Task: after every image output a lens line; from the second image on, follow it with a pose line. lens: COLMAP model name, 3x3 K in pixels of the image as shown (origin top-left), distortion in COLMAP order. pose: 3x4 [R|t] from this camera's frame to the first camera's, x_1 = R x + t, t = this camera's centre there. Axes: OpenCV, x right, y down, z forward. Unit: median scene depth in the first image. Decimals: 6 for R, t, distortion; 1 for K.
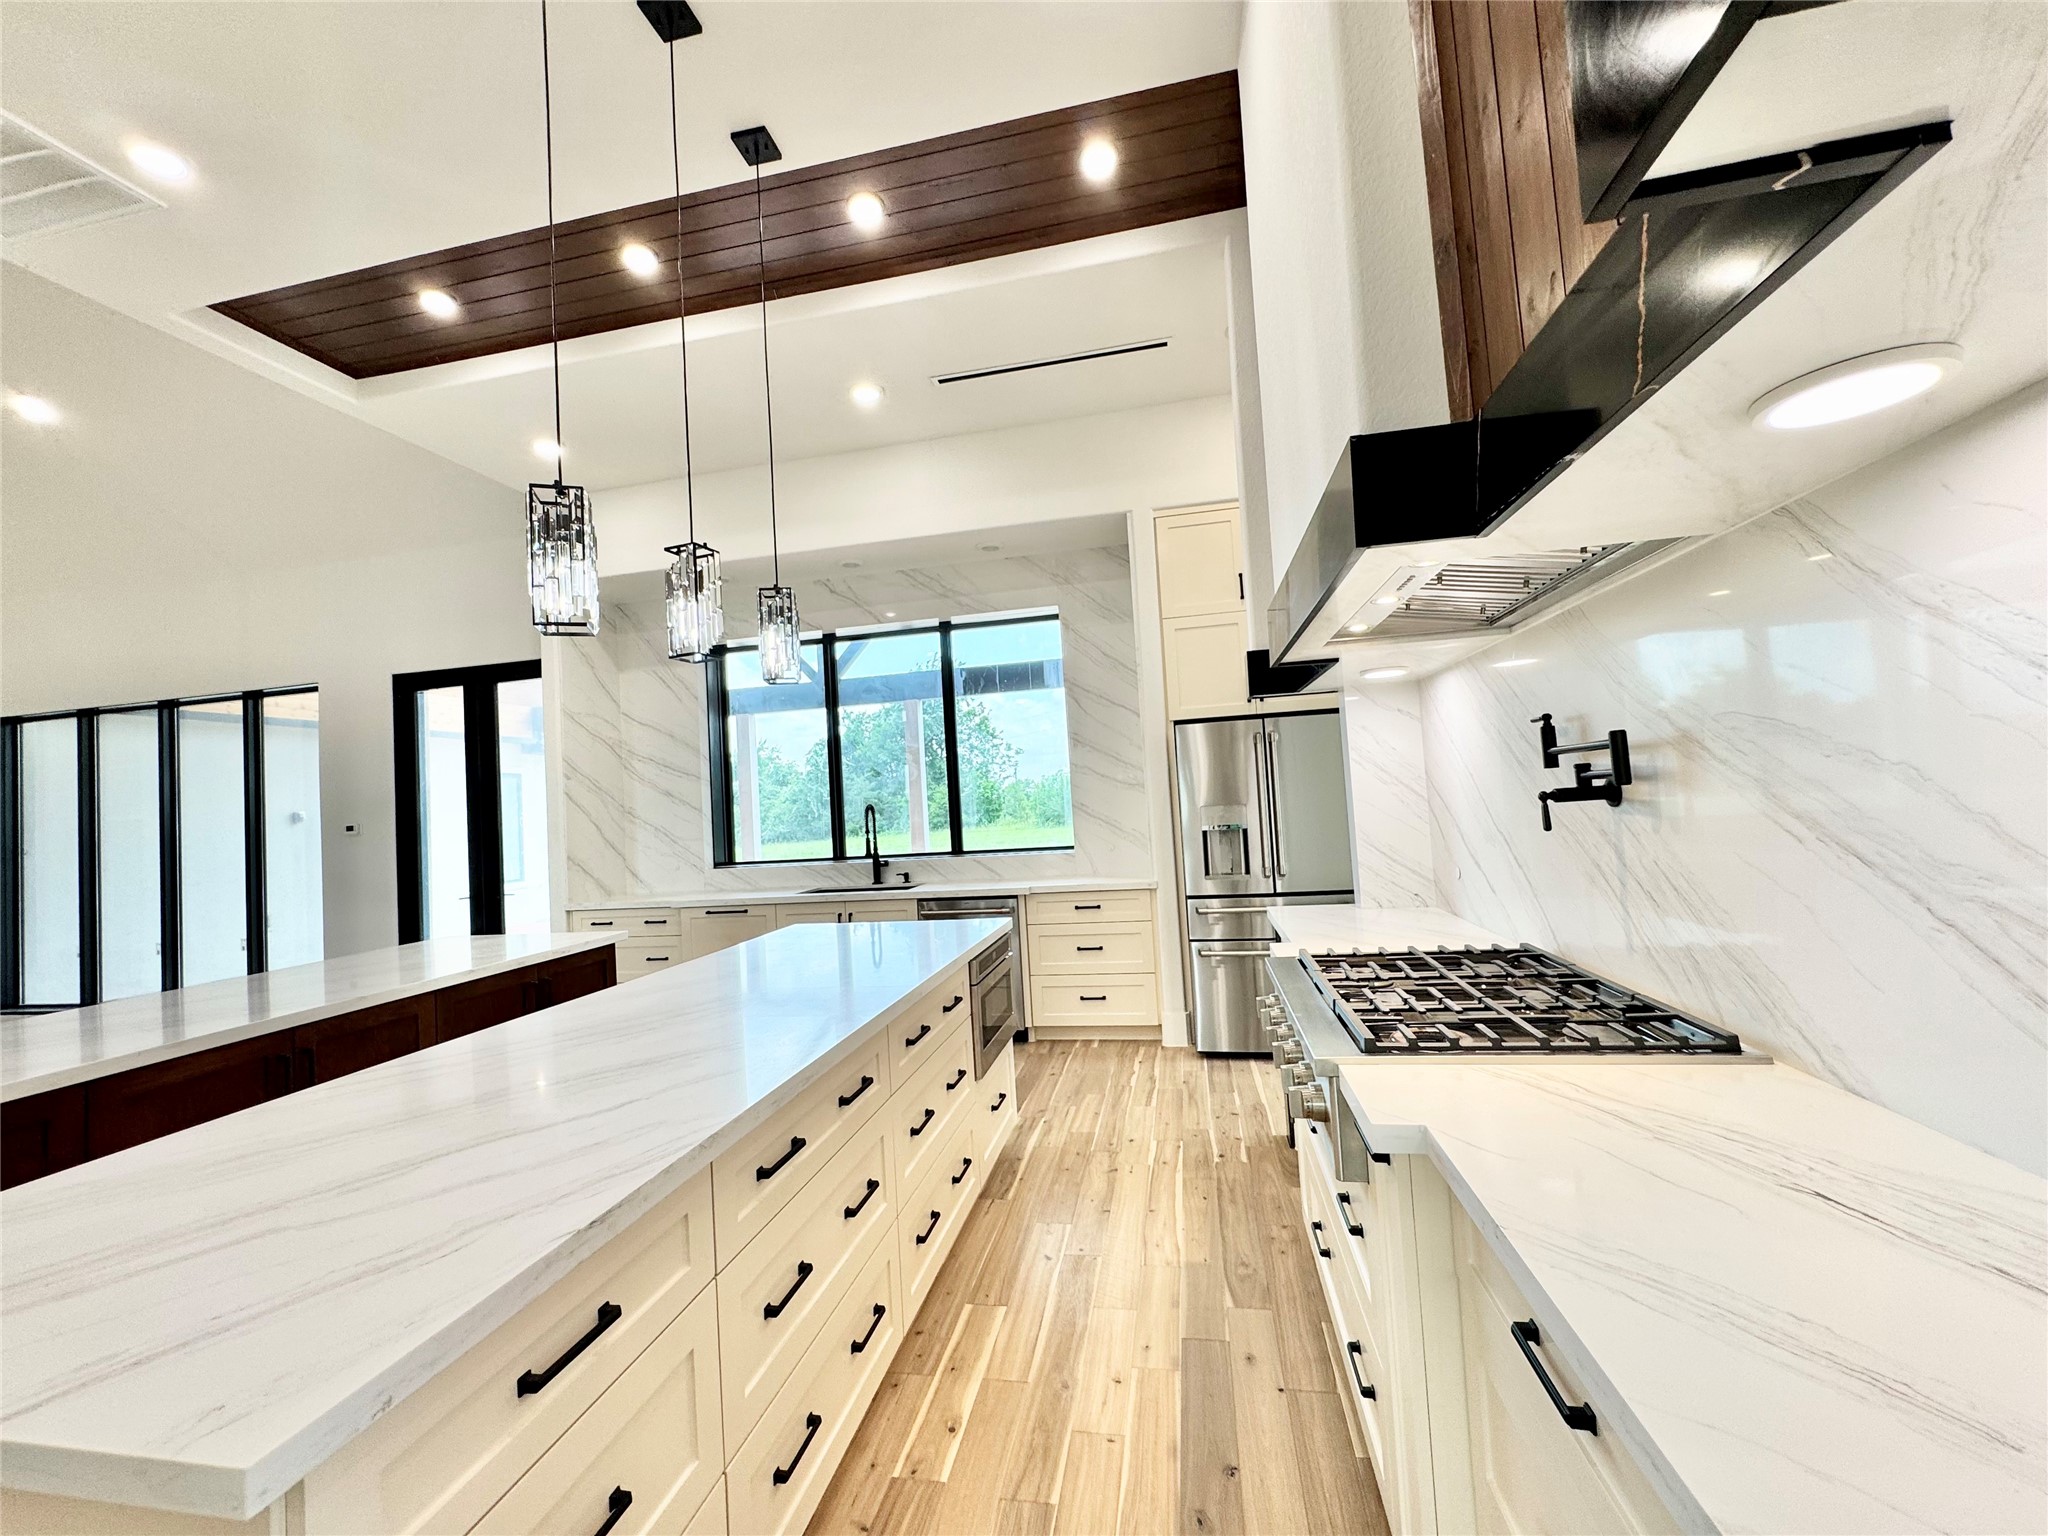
lens RADIAL K [[825.6, 0, 1021.3], [0, 825.6, 765.9], [0, 0, 1]] dist [0.004831, 0.000385]
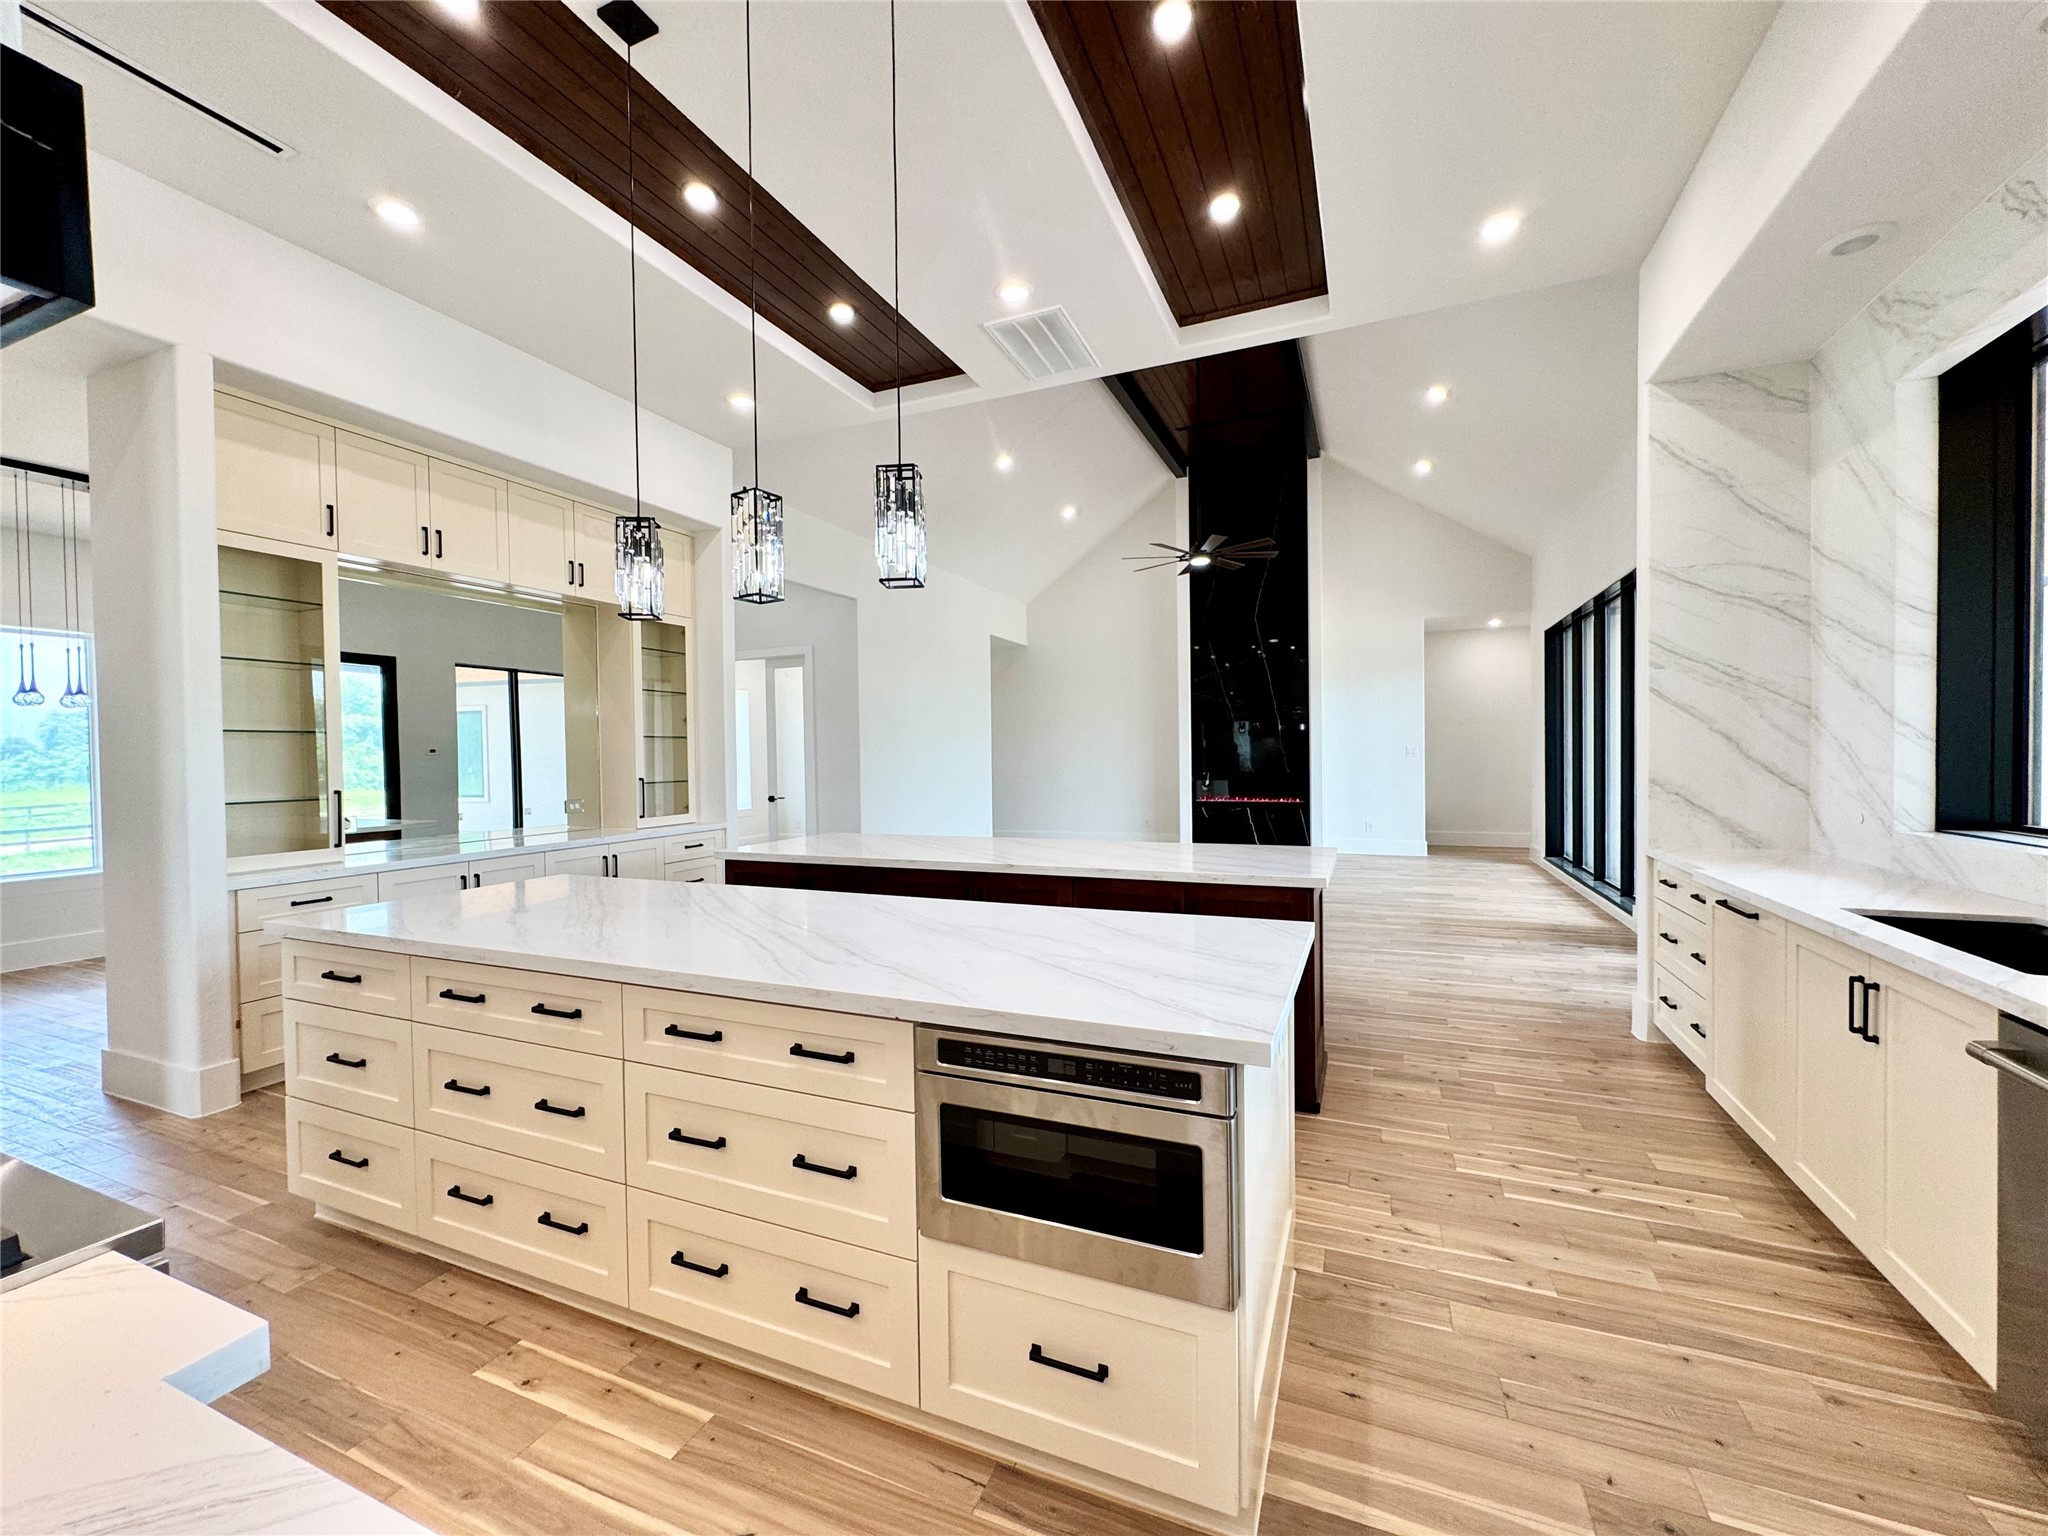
lens RADIAL K [[825.6, 0, 1025.7], [0, 825.6, 773.1], [0, 0, 1]] dist [0.004831, 0.000385]
pose [[-0.202130, 0.086602, -0.975522, 0.594146], [0.076300, 0.994448, 0.072473, 0.030133], [0.976382, -0.059784, -0.207615, 1.539521]]
